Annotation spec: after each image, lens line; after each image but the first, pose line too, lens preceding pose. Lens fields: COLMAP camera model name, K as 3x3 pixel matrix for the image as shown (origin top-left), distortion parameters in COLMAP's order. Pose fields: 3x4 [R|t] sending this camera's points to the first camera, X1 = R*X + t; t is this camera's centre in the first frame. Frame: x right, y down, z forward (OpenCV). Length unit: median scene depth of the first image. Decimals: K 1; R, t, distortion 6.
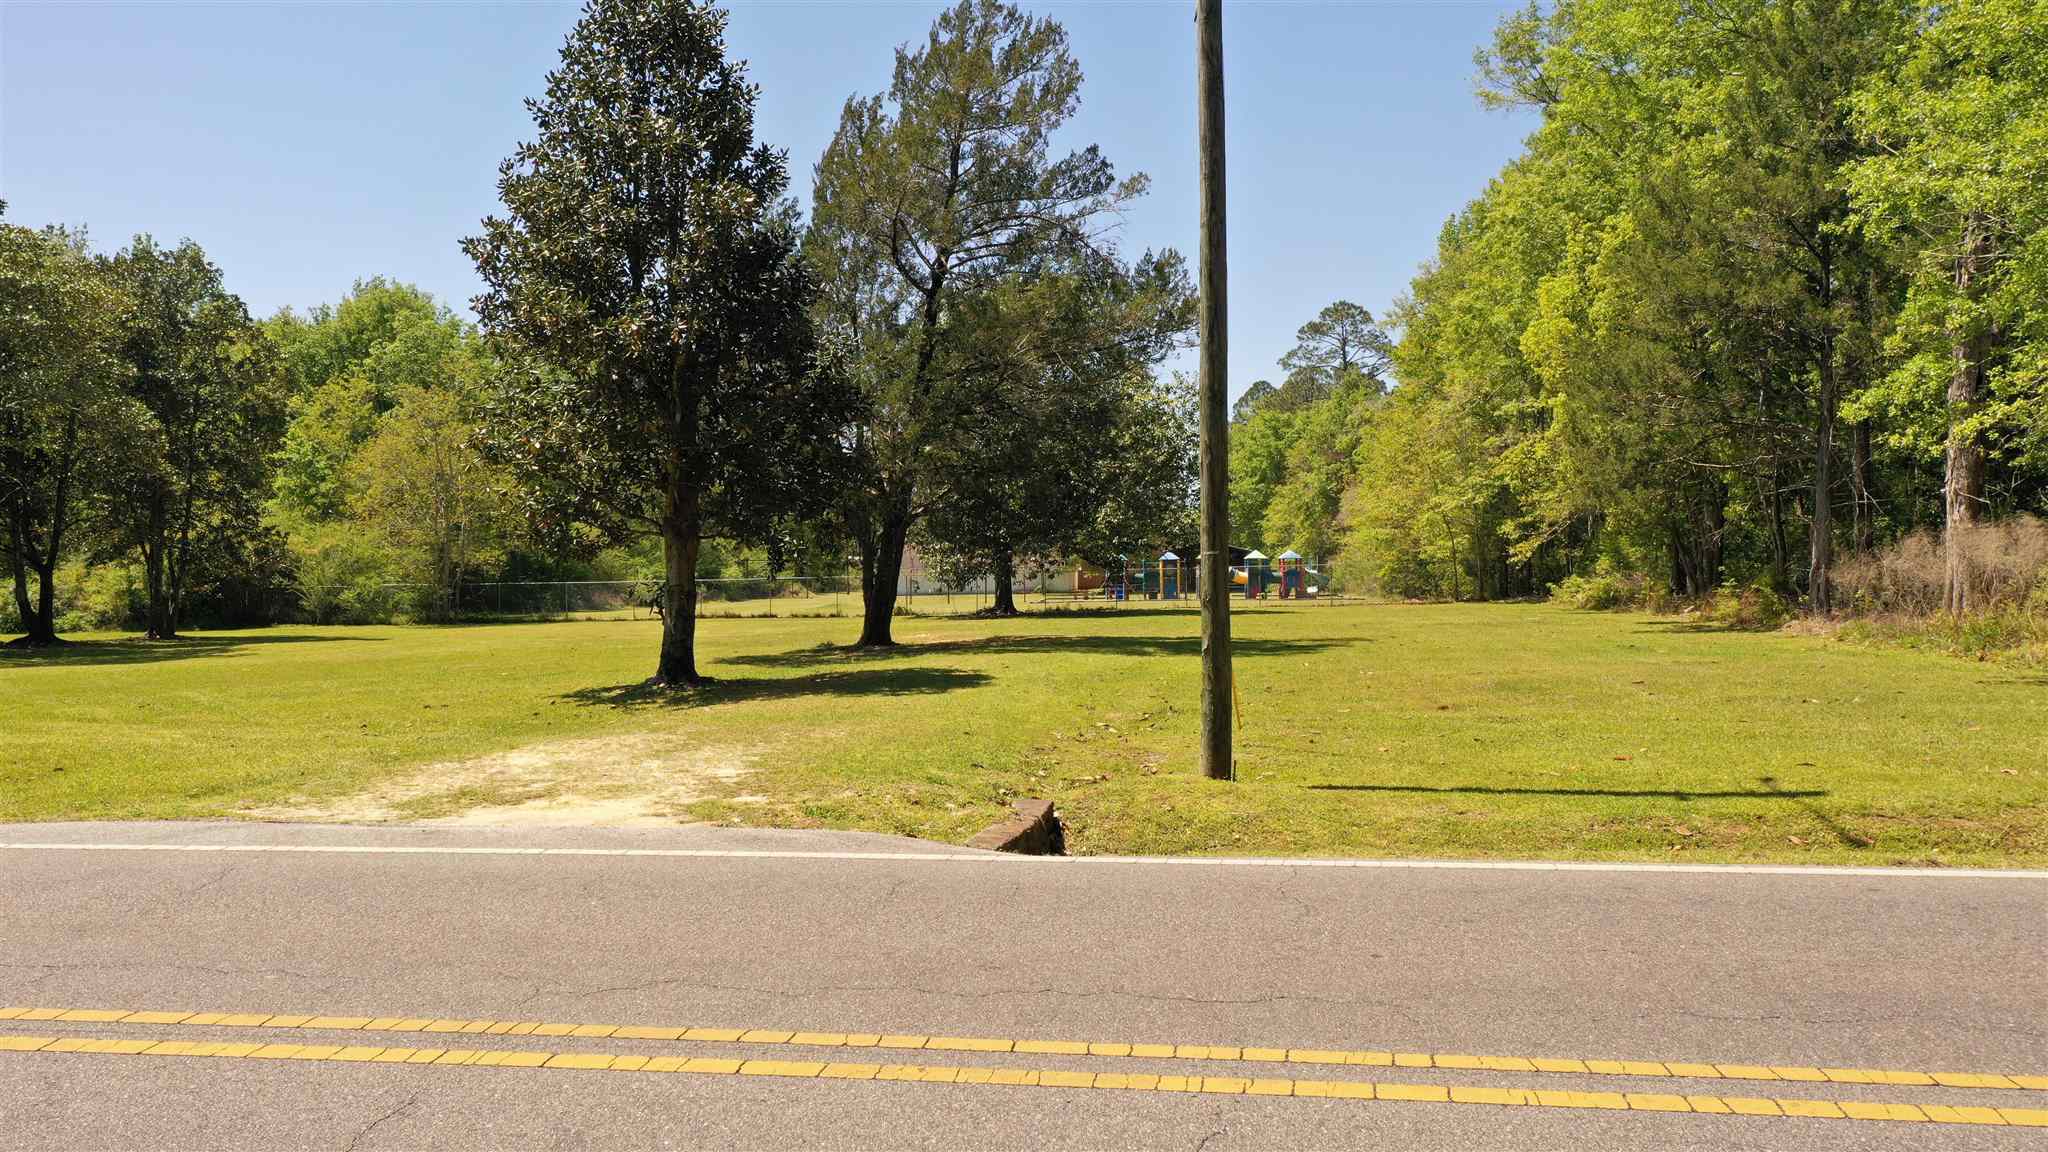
lens RADIAL K [[1683.3, 0, 1021.6], [0, 1683.3, 581.7], [0, 0, 1]] dist [0.008138, -0.005936]
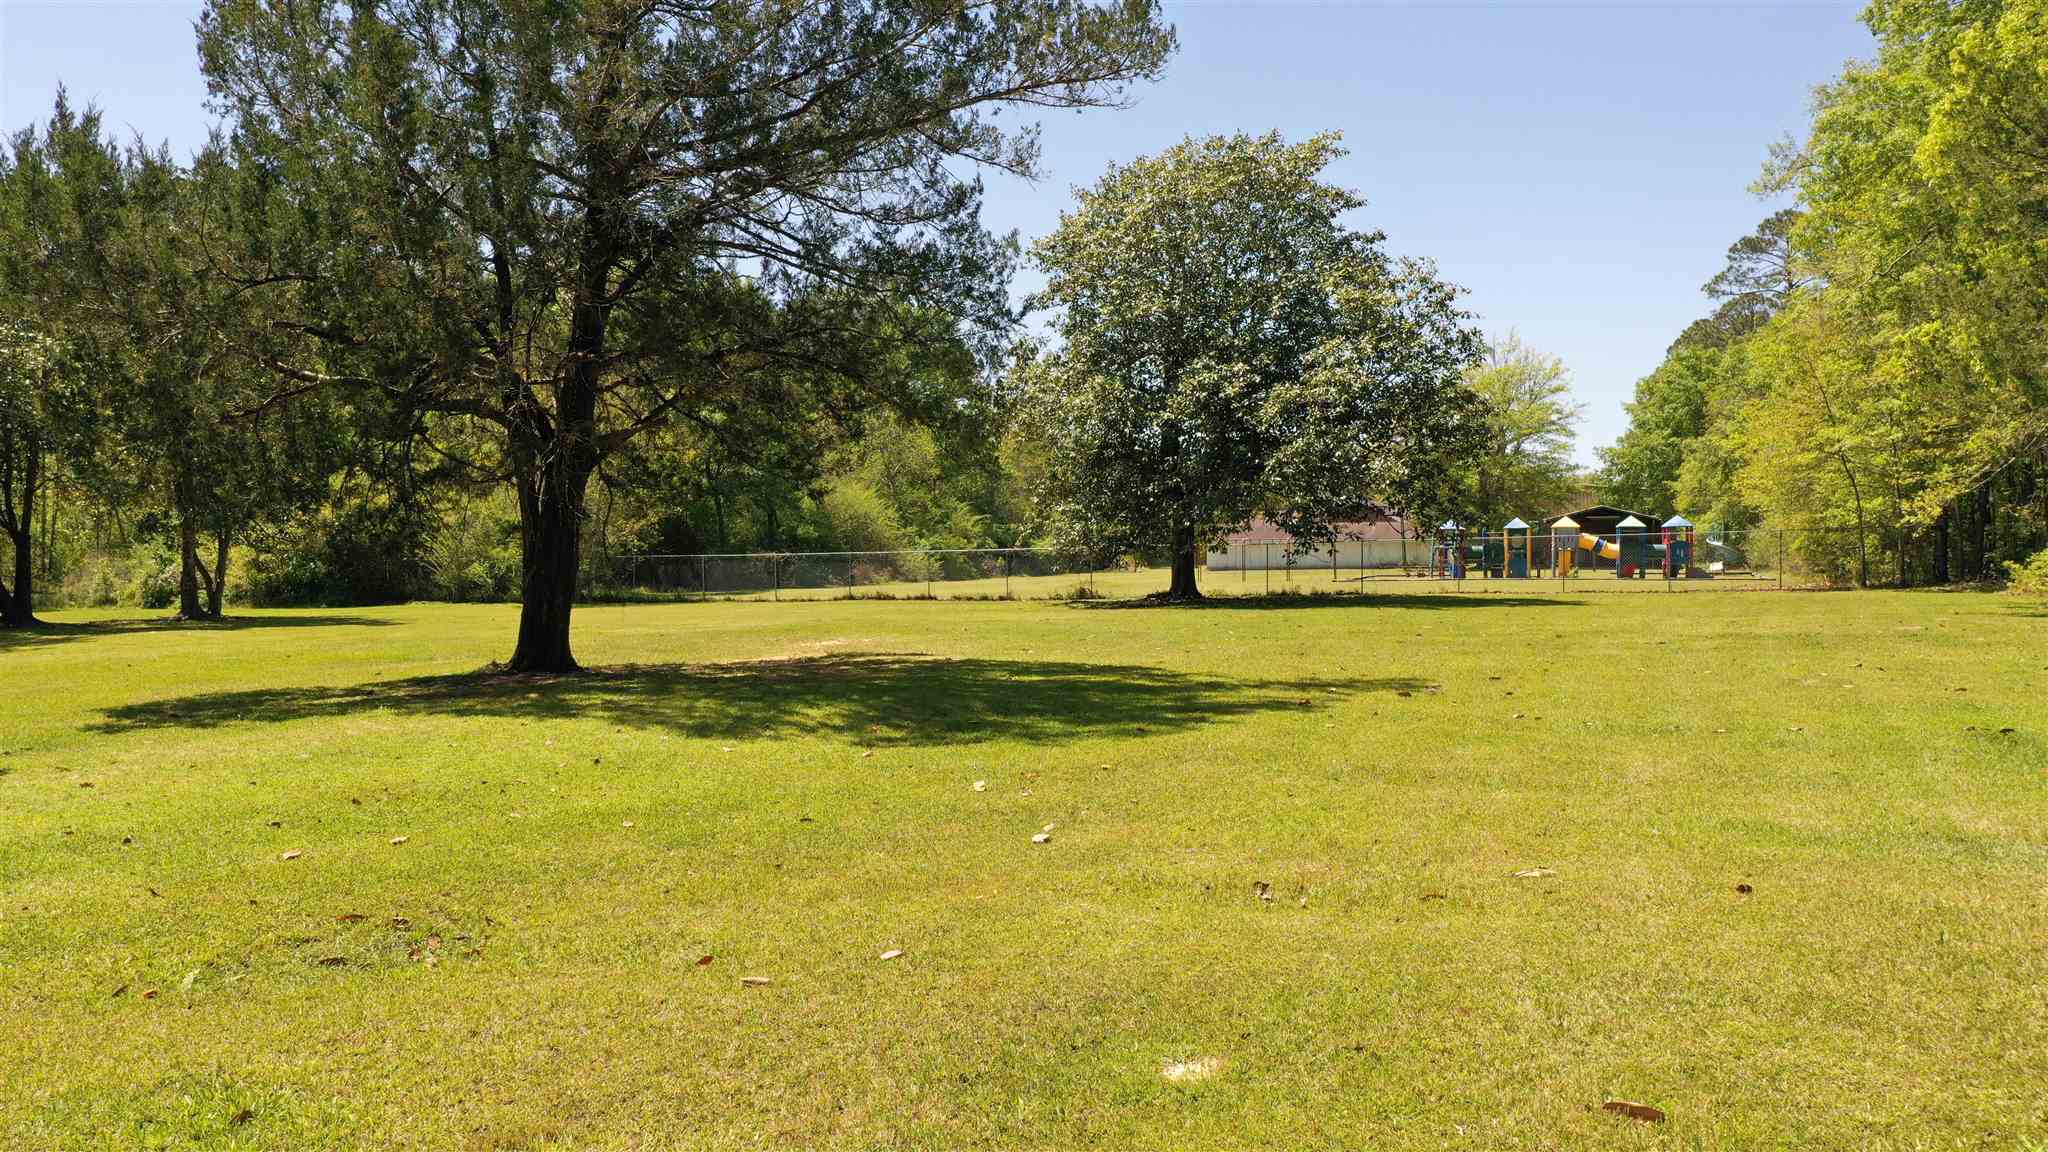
lens RADIAL K [[1683.3, 0, 1025.8], [0, 1683.3, 564.9], [0, 0, 1]] dist [0.008138, -0.005936]
pose [[0.964148, 0.004876, -0.265321, 0.074809], [-0.003078, 0.999969, 0.007193, -0.000755], [0.265348, -0.006118, 0.964133, 0.168688]]
